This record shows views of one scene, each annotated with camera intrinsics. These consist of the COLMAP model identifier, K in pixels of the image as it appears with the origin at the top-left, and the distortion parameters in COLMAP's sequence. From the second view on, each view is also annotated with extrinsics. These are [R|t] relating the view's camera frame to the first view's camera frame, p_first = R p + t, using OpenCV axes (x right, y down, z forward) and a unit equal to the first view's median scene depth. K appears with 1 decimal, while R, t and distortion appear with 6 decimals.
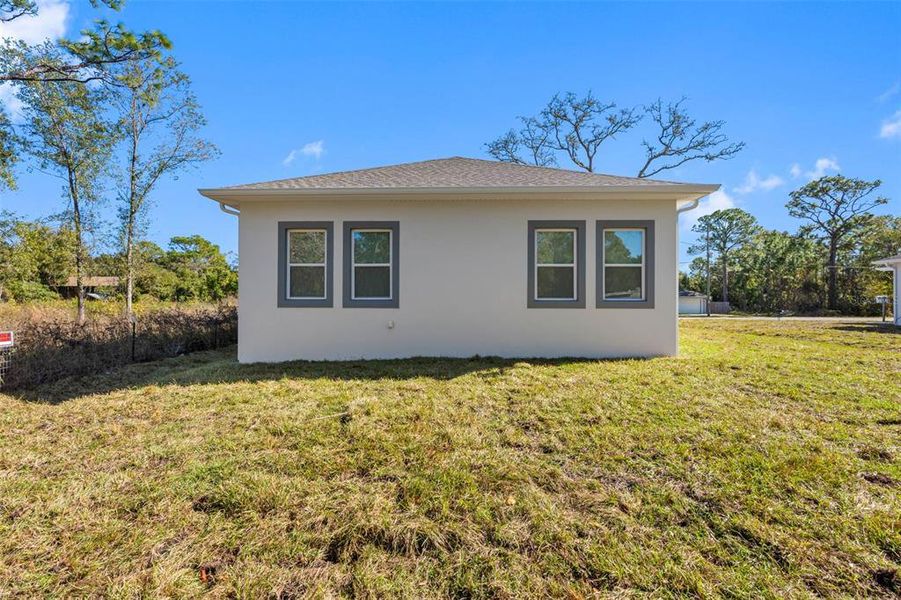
lens RADIAL K [[345.7, 0, 450.5], [0, 345.7, 296.6], [0, 0, 1]] dist [-0.000721, -0.000004]
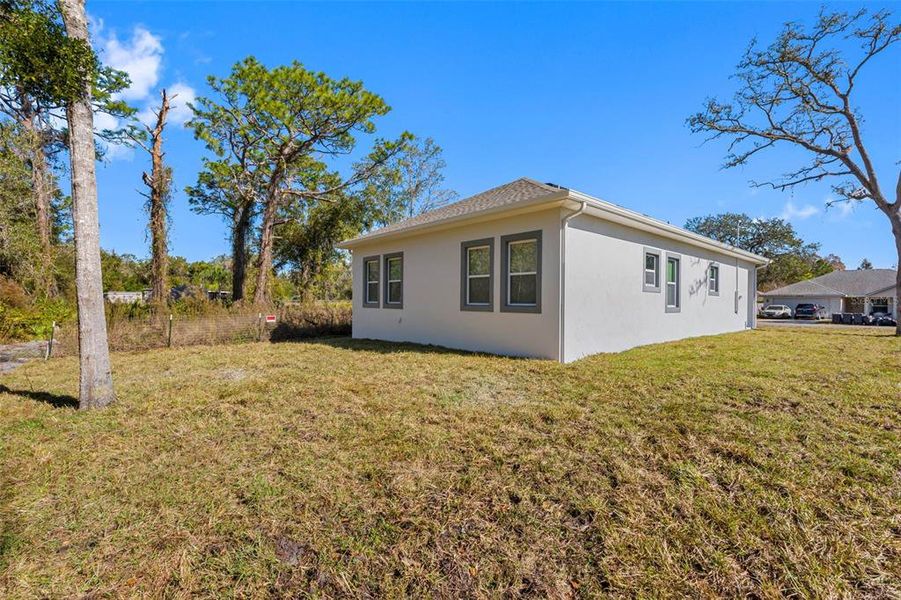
lens RADIAL K [[398.3, 0, 450.2], [0, 398.3, 301.8], [0, 0, 1]] dist [-0.000428, -0.000177]
pose [[0.693275, 0.002263, -0.720669, 1.228709], [-0.005753, 0.999981, -0.002393, 0.003973], [0.720650, 0.005805, 0.693275, -0.047323]]
